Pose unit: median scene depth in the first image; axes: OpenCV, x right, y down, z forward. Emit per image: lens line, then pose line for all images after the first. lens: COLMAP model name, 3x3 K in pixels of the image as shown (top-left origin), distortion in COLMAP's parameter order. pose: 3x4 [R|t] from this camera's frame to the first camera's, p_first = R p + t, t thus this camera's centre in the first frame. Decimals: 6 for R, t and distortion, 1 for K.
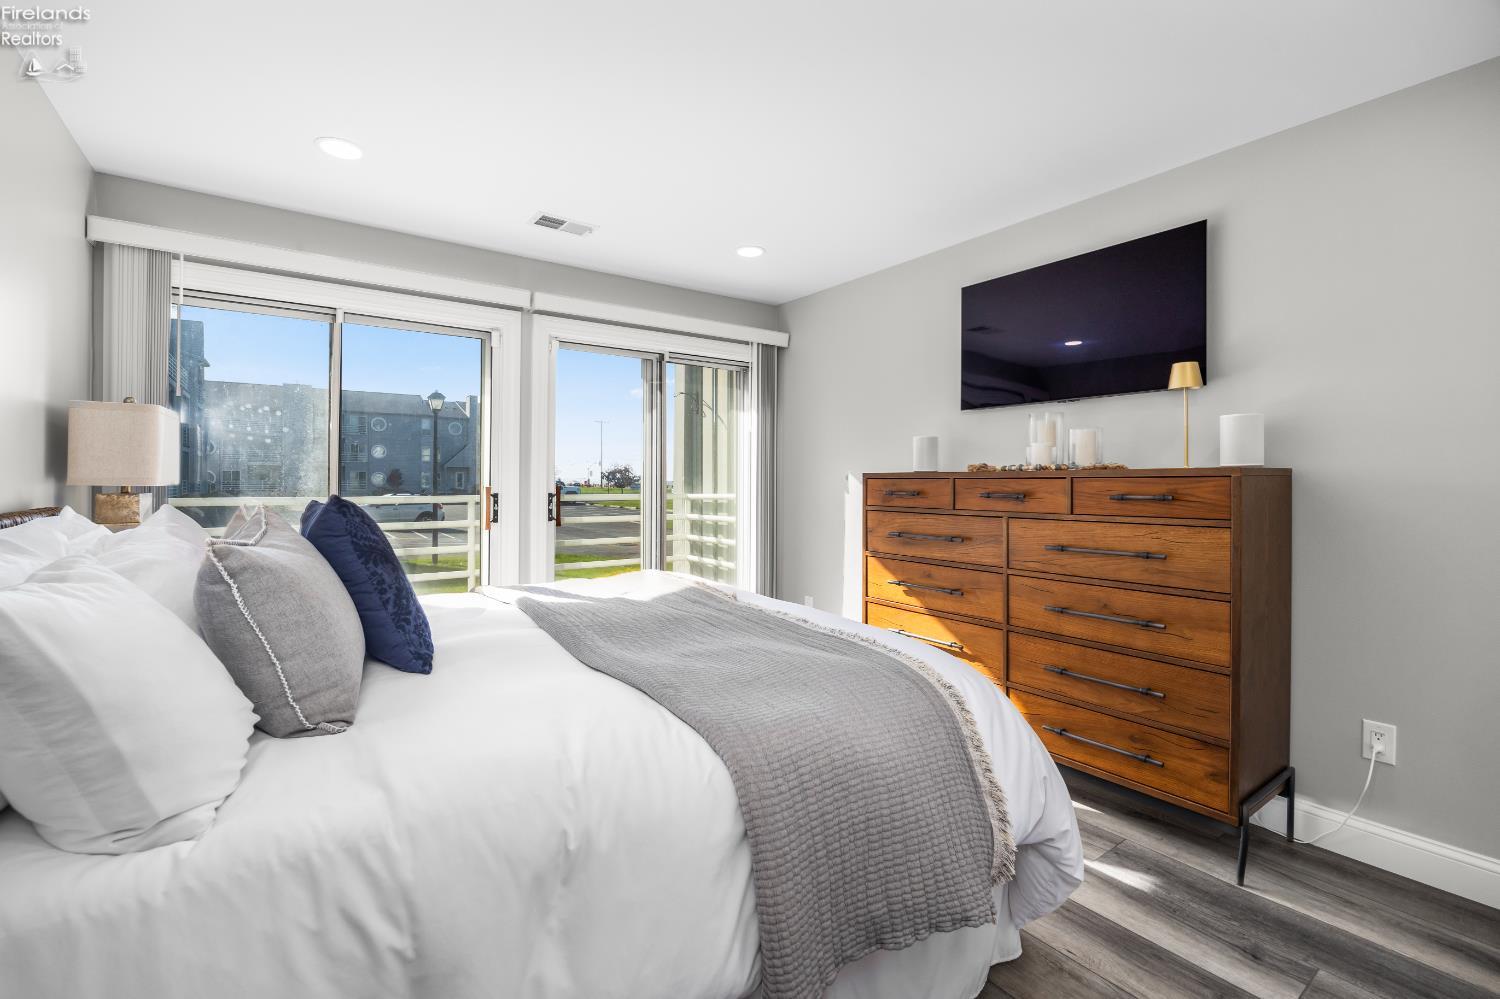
lens RADIAL K [[647.0, 0, 745.6], [0, 647.0, 486.2], [0, 0, 1]] dist [-0.021629, -0.000095]
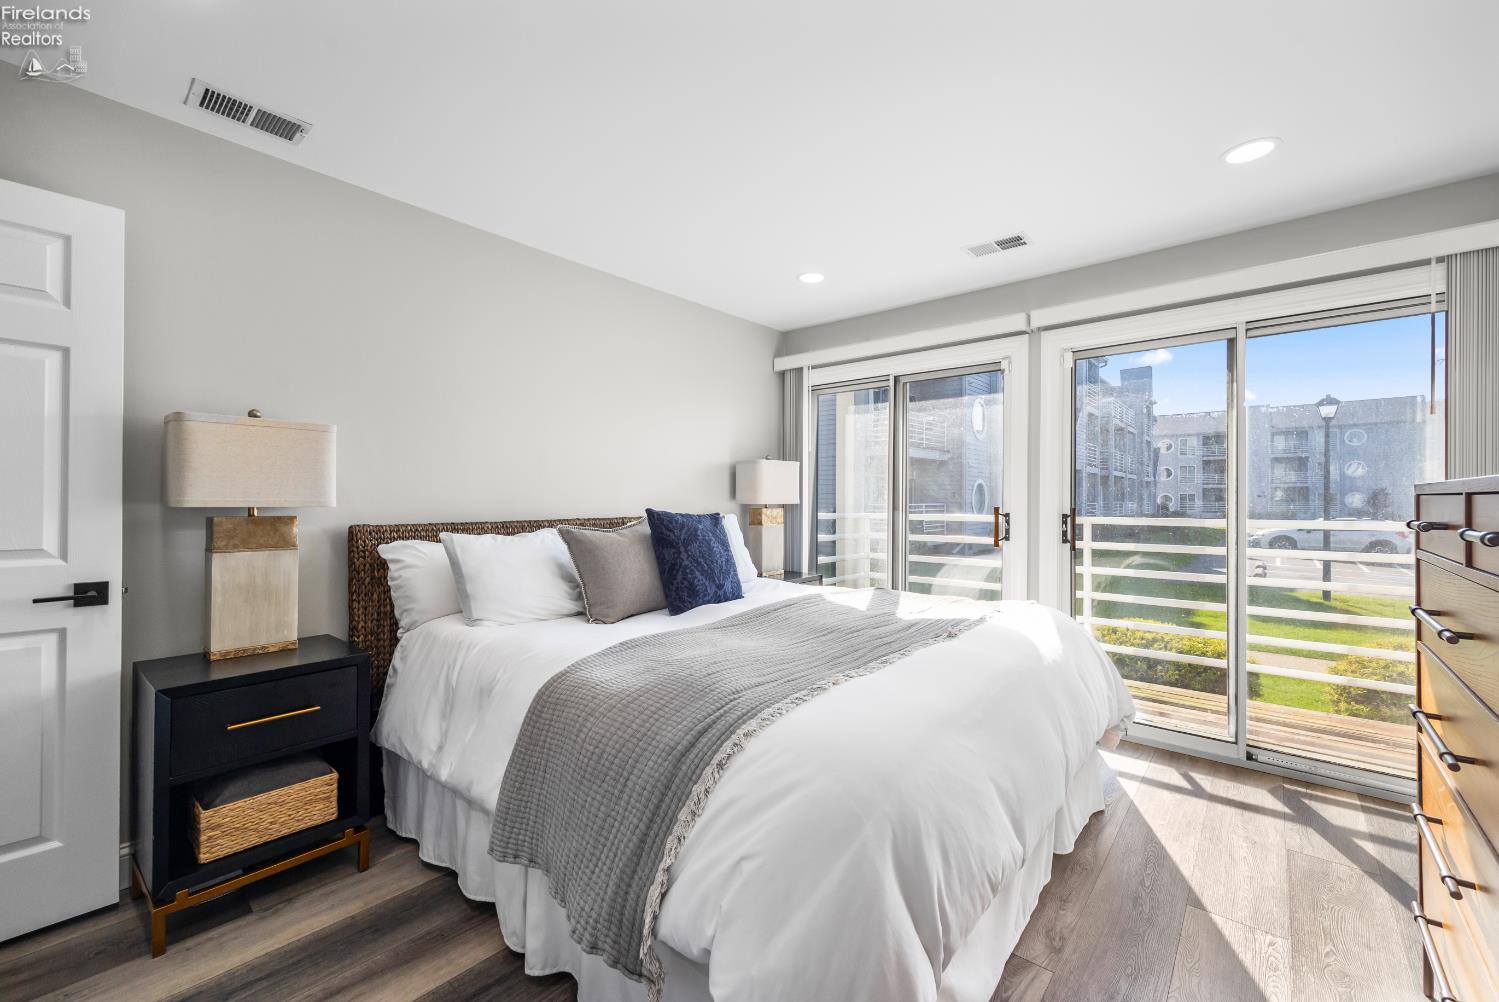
lens RADIAL K [[610.0, 0, 748.5], [0, 610.0, 504.1], [0, 0, 1]] dist [0.001253, -0.000097]
pose [[0.261268, -0.003084, -0.965261, 0.531133], [-0.004080, 0.999982, -0.004300, 0.002516], [0.965258, 0.005062, 0.261251, 0.378861]]
